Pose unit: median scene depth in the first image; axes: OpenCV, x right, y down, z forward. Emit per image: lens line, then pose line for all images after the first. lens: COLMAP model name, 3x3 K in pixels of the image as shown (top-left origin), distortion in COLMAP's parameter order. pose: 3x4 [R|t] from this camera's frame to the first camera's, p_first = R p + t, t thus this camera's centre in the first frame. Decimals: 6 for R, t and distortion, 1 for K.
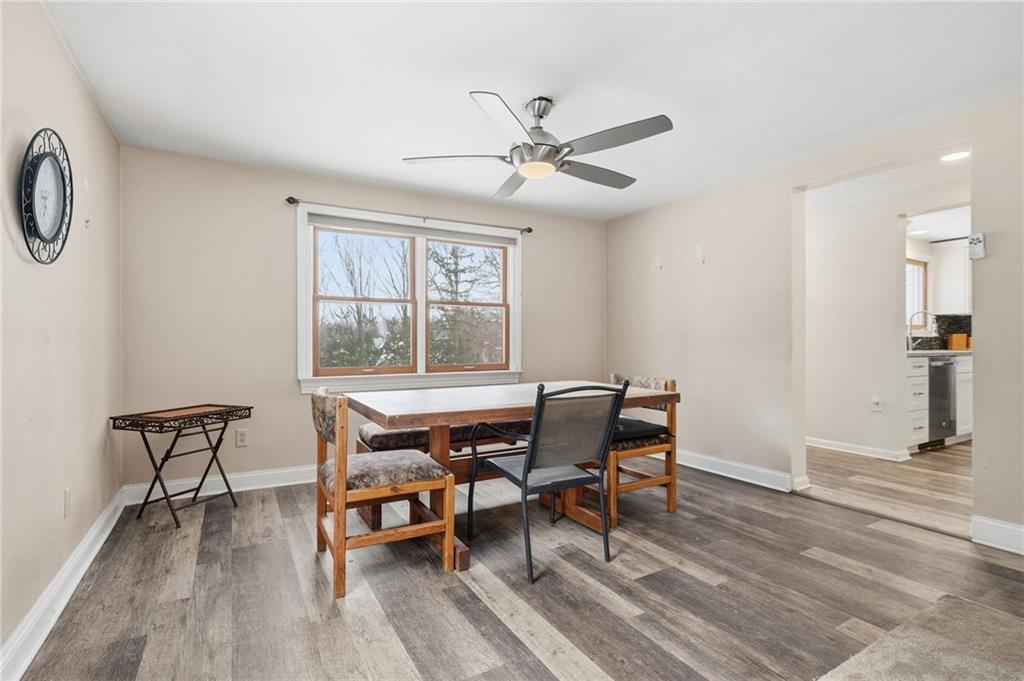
lens RADIAL K [[495.9, 0, 512.0], [0, 495.9, 340.5], [0, 0, 1]] dist [-0.026005, -0.000414]
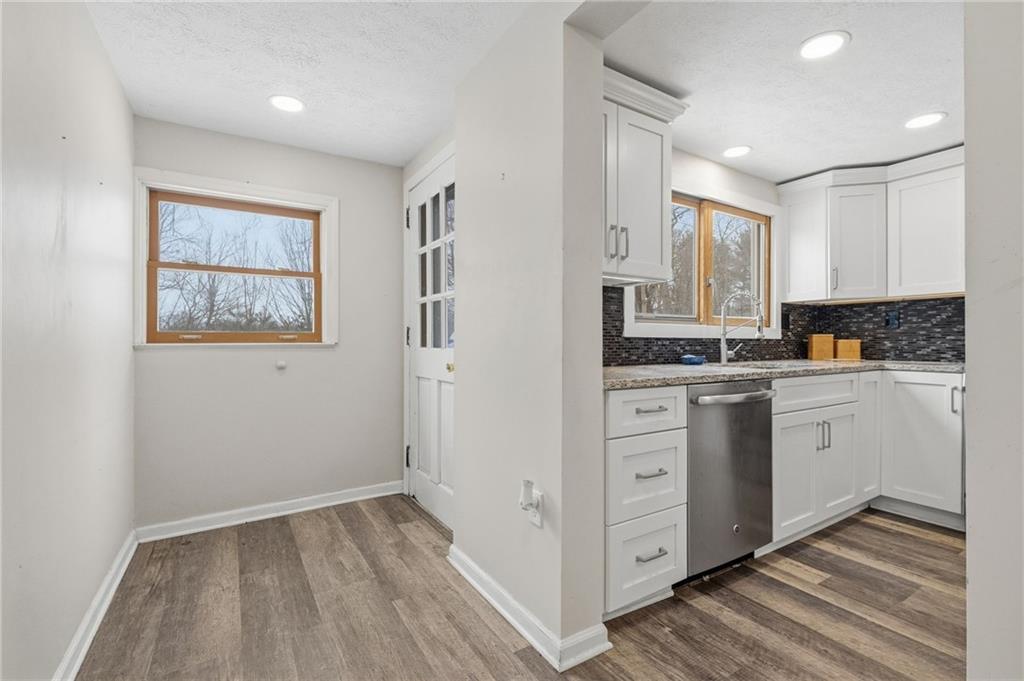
lens RADIAL K [[449.7, 0, 517.7], [0, 449.7, 340.2], [0, 0, 1]] dist [0.003605, 0.000878]
pose [[0.998757, 0.005698, 0.049526, 0.550112], [-0.005913, 0.999974, 0.004200, -0.006588], [-0.049500, -0.004488, 0.998764, 0.485035]]
